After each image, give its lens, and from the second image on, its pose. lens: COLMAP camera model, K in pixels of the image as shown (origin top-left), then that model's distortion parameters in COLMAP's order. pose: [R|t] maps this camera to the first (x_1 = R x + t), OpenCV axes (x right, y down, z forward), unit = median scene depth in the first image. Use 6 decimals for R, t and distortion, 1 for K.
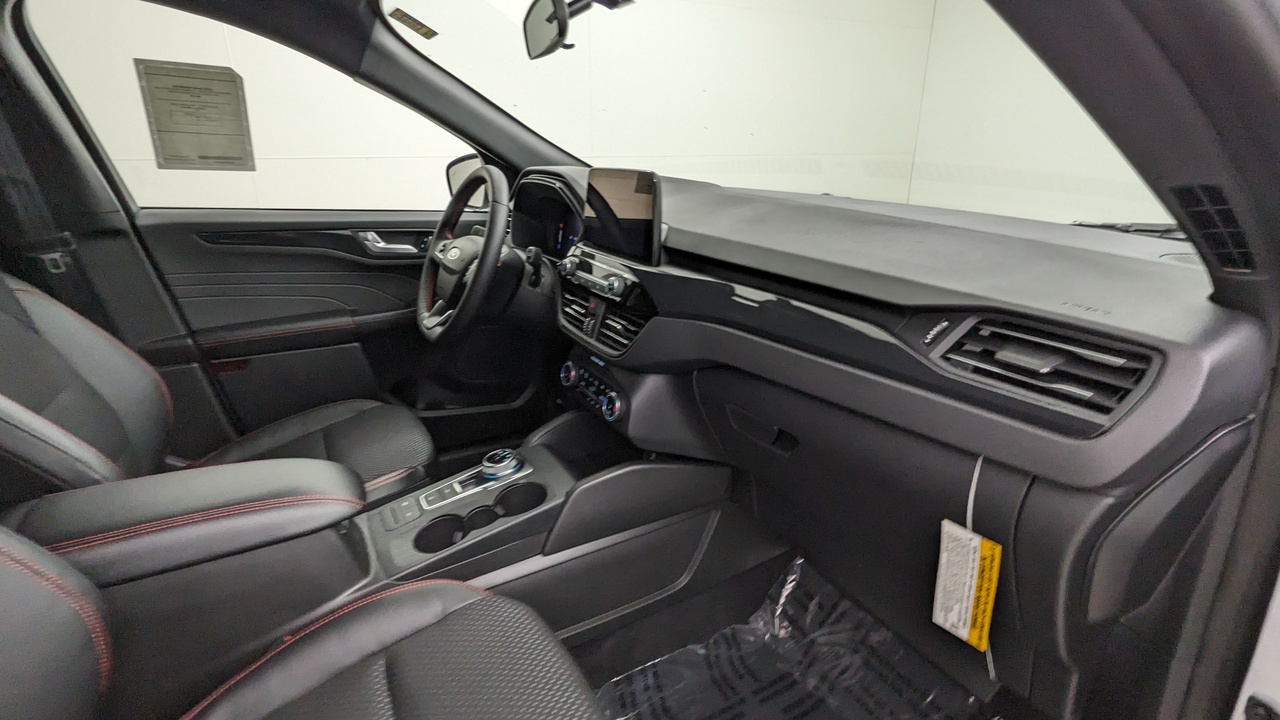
lens RADIAL K [[617.9, 0, 647.4], [0, 617.9, 361.8], [0, 0, 1]] dist [-0.001200, -0.000974]
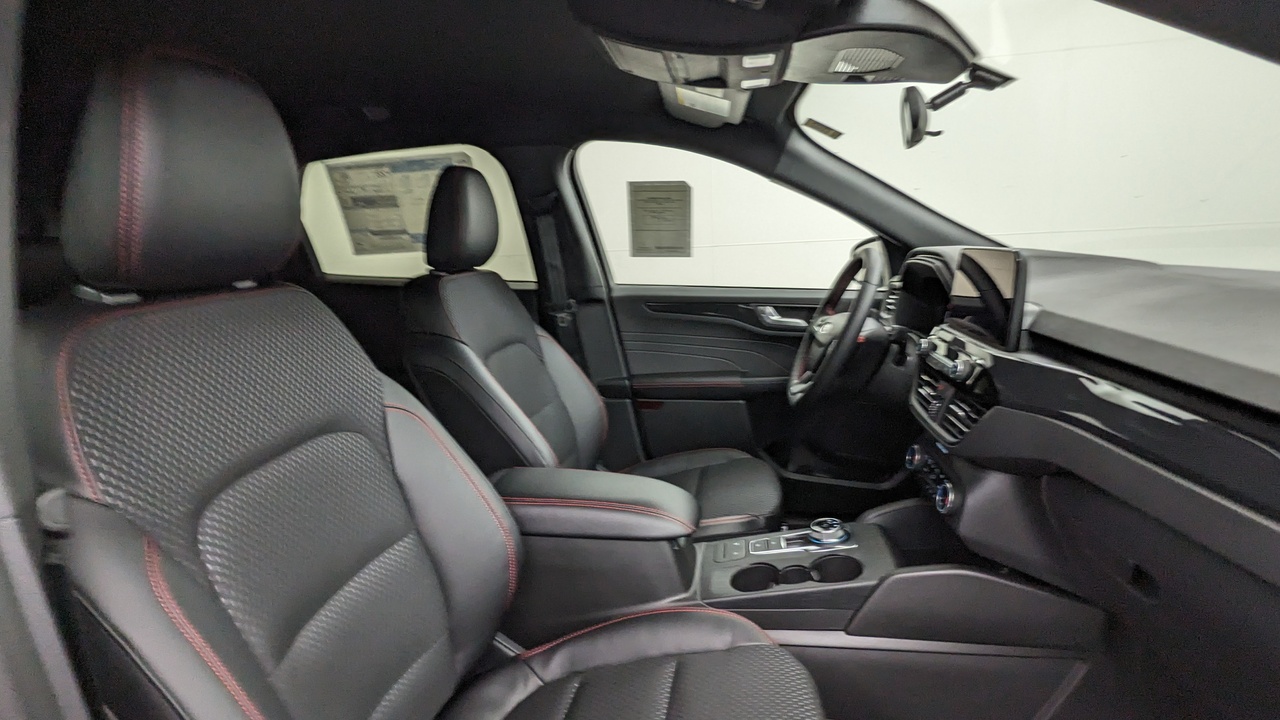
lens RADIAL K [[617.9, 0, 642.8], [0, 617.9, 358.7], [0, 0, 1]] dist [-0.001200, -0.000974]
pose [[0.774539, 0.083646, -0.626971, 0.136476], [-0.163357, 0.984043, -0.070522, 0.005769], [0.611067, 0.157042, 0.775844, -0.023772]]
